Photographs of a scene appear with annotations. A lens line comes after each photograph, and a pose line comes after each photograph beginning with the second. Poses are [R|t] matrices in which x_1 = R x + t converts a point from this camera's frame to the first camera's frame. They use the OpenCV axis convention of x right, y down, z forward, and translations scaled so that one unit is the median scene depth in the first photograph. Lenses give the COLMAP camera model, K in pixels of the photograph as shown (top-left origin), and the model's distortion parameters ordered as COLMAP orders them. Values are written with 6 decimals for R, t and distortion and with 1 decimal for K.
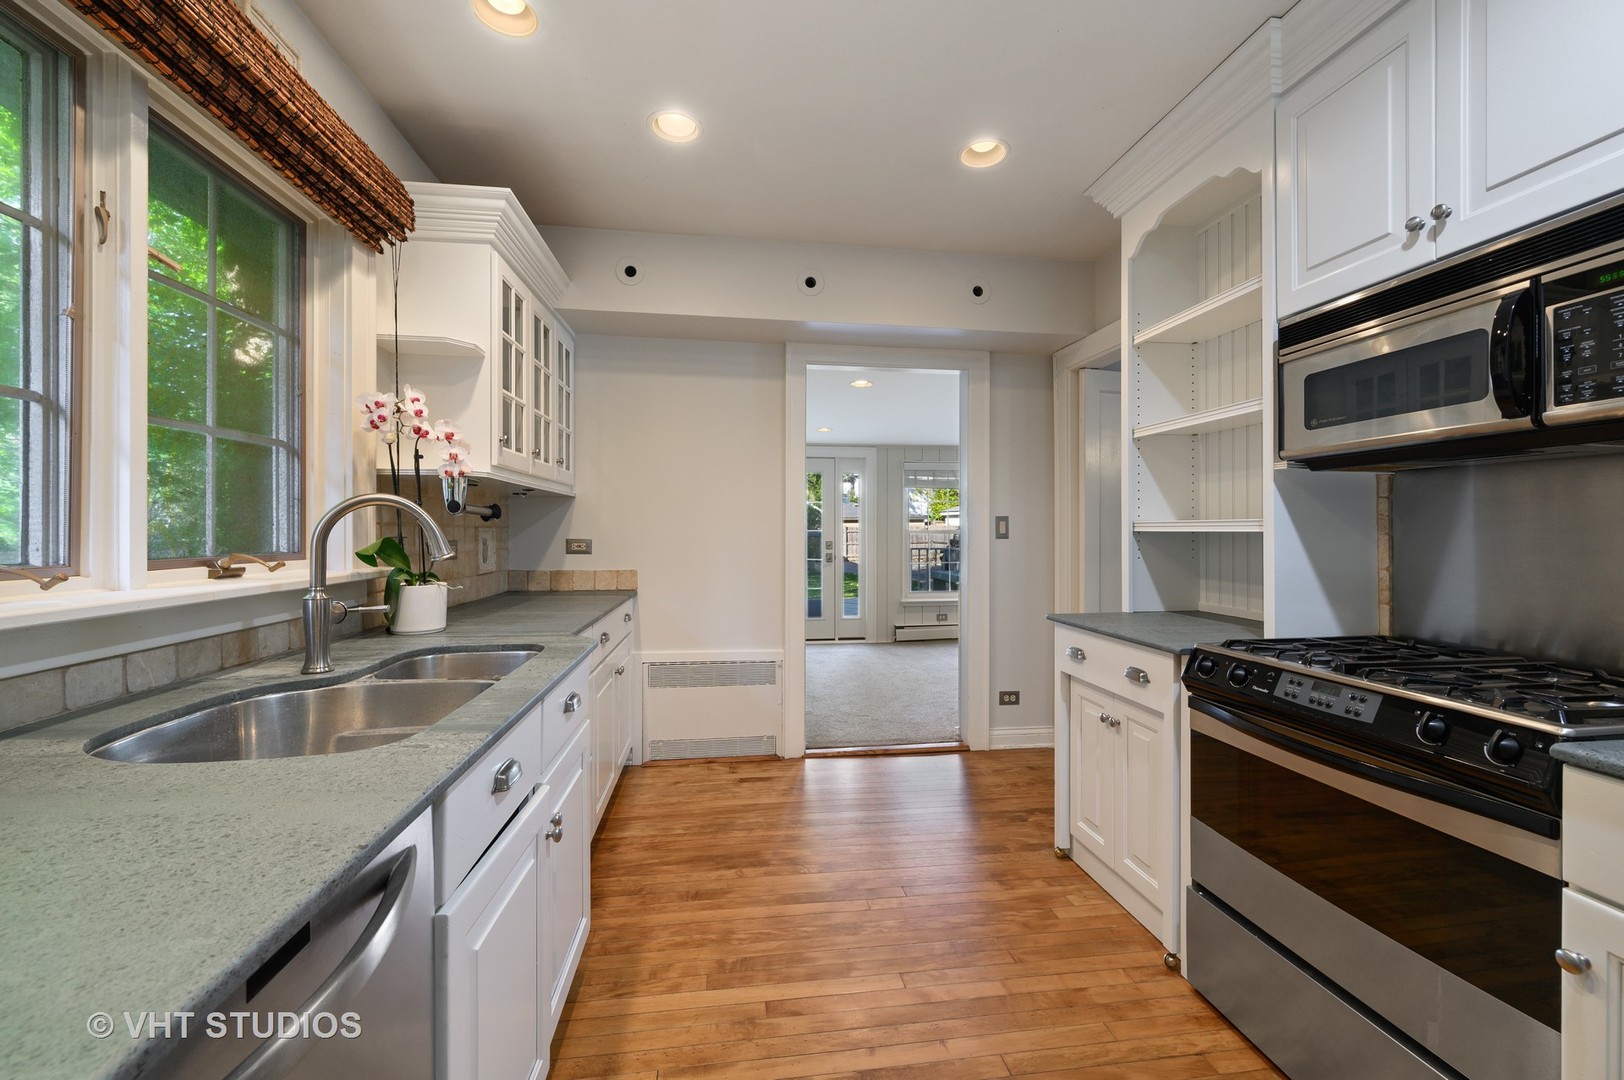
lens RADIAL K [[645.7, 0, 816.2], [0, 645.7, 531.0], [0, 0, 1]] dist [-0.000637, 0.000108]
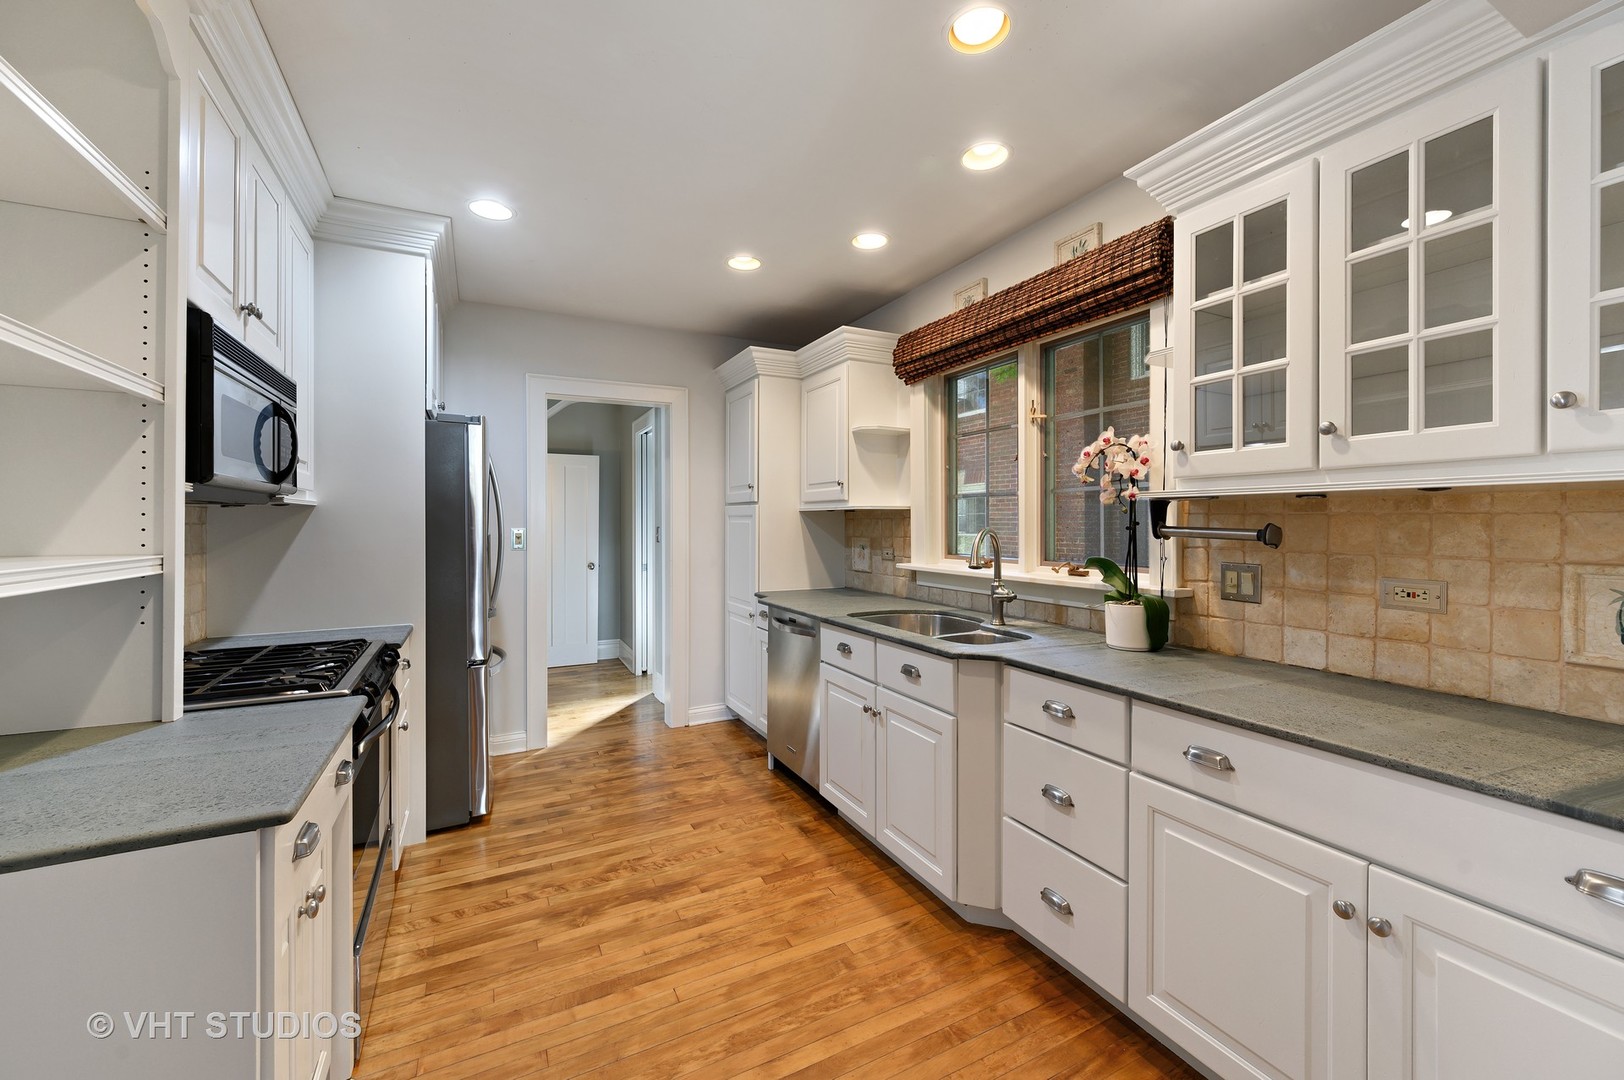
lens RADIAL K [[645.7, 0, 805.5], [0, 645.7, 524.6], [0, 0, 1]] dist [-0.000637, 0.000108]
pose [[-0.949197, 0.002286, -0.314674, 0.245956], [0.001199, 0.999993, 0.003648, -0.055756], [0.314680, 0.003086, -0.949193, 1.918829]]
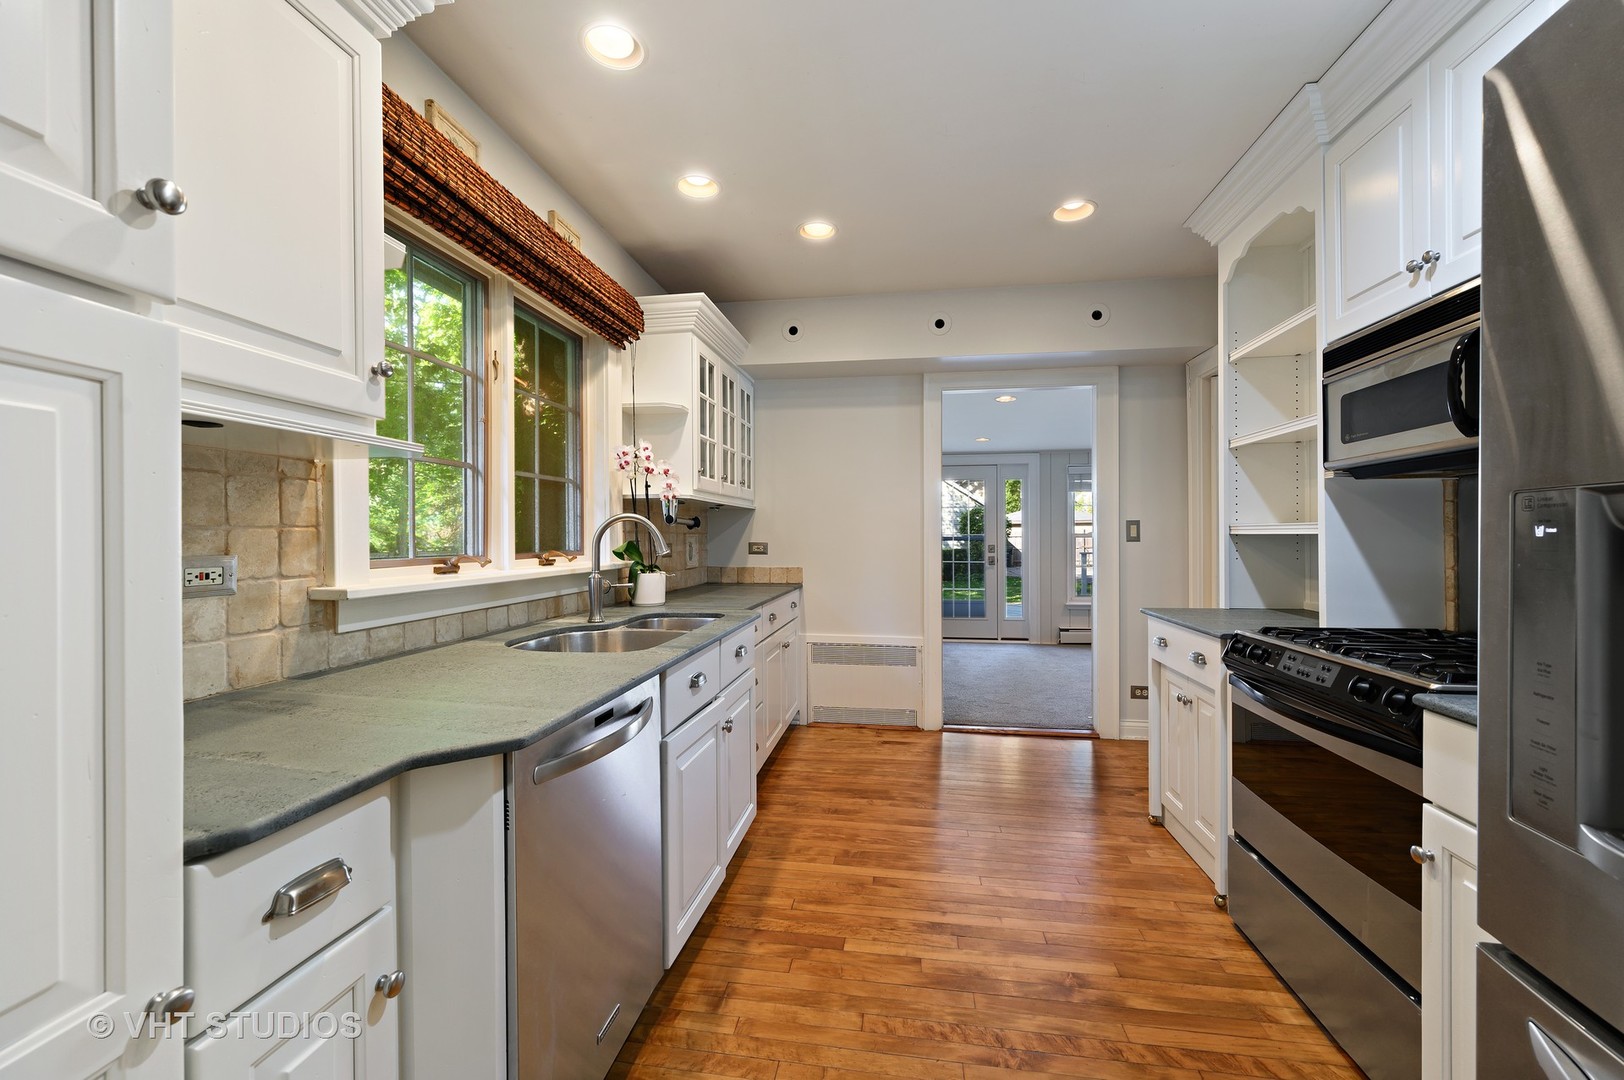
lens RADIAL K [[645.7, 0, 818.6], [0, 645.7, 539.3], [0, 0, 1]] dist [-0.000637, 0.000108]
pose [[0.959660, -0.003426, -0.281143, 0.177414], [0.005010, 0.999975, 0.004916, 0.000724], [0.281120, -0.006127, 0.959653, -0.314793]]
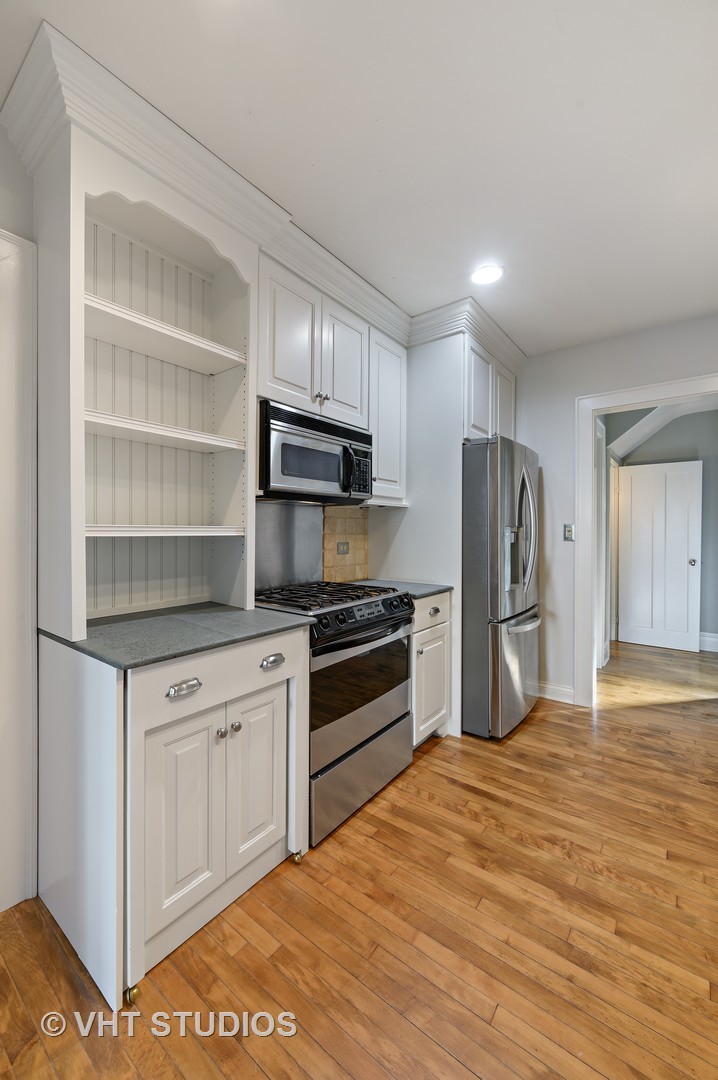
lens RADIAL K [[429.4, 0, 352.8], [0, 429.4, 529.5], [0, 0, 1]] dist [-0.000637, 0.000108]
pose [[-0.690047, -0.004352, 0.723752, -0.166001], [-0.004602, 0.999988, 0.001626, -0.015266], [-0.723750, -0.002208, -0.690058, 1.490941]]
